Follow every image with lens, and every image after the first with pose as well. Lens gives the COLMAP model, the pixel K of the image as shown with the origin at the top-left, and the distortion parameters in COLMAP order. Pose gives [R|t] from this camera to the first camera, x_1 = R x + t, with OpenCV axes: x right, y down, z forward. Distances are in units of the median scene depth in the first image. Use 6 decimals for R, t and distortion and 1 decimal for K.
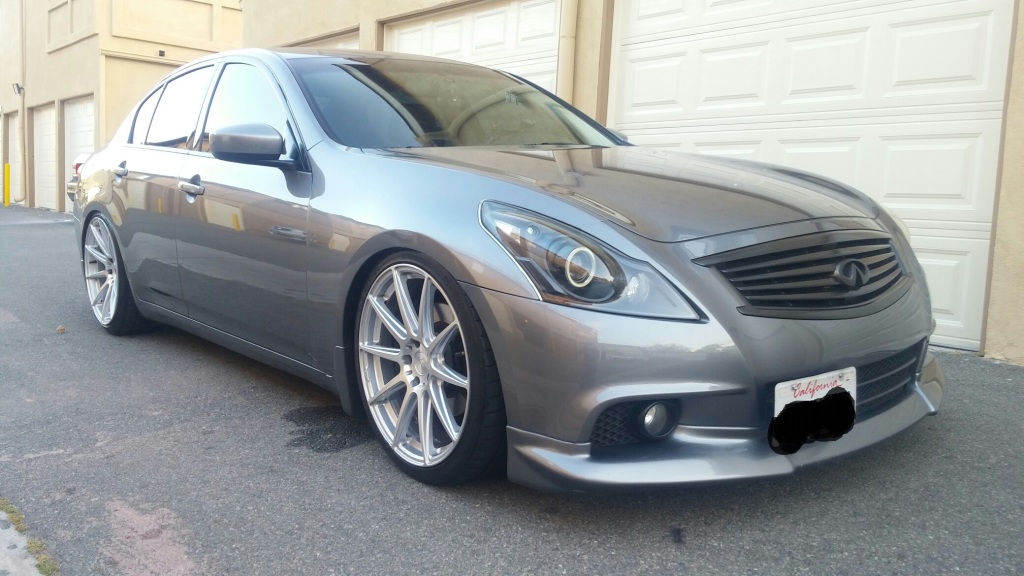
lens RADIAL K [[858.8, 0, 507.6], [0, 858.8, 290.5], [0, 0, 1]] dist [0.079869, -0.087324]
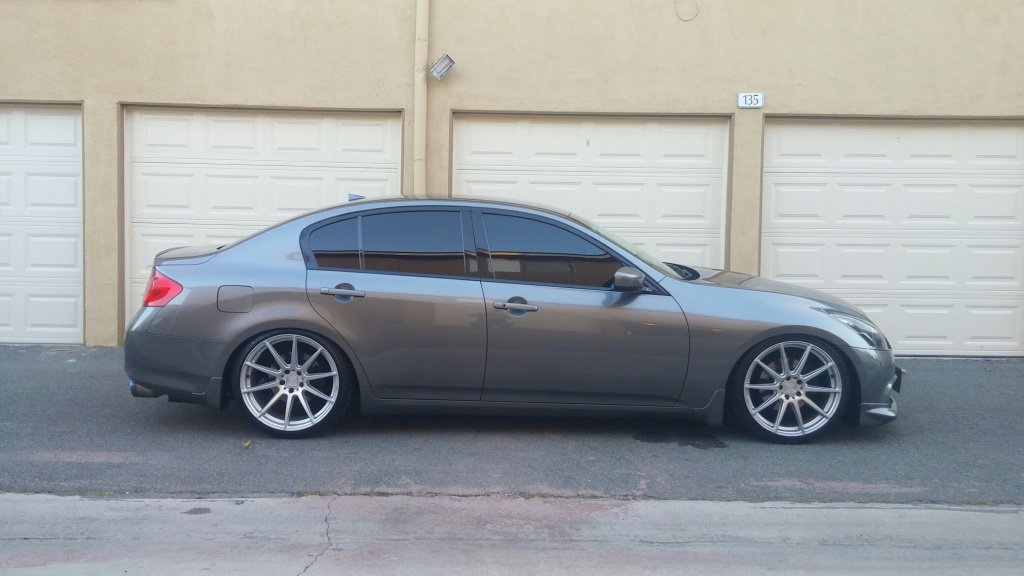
lens RADIAL K [[858.8, 0, 505.6], [0, 858.8, 288.1], [0, 0, 1]] dist [0.079869, -0.087324]
pose [[0.632602, -0.068248, 0.771464, -2.101043], [0.094717, 0.995450, 0.010394, -0.236431], [-0.768664, 0.066496, 0.636188, 0.177691]]
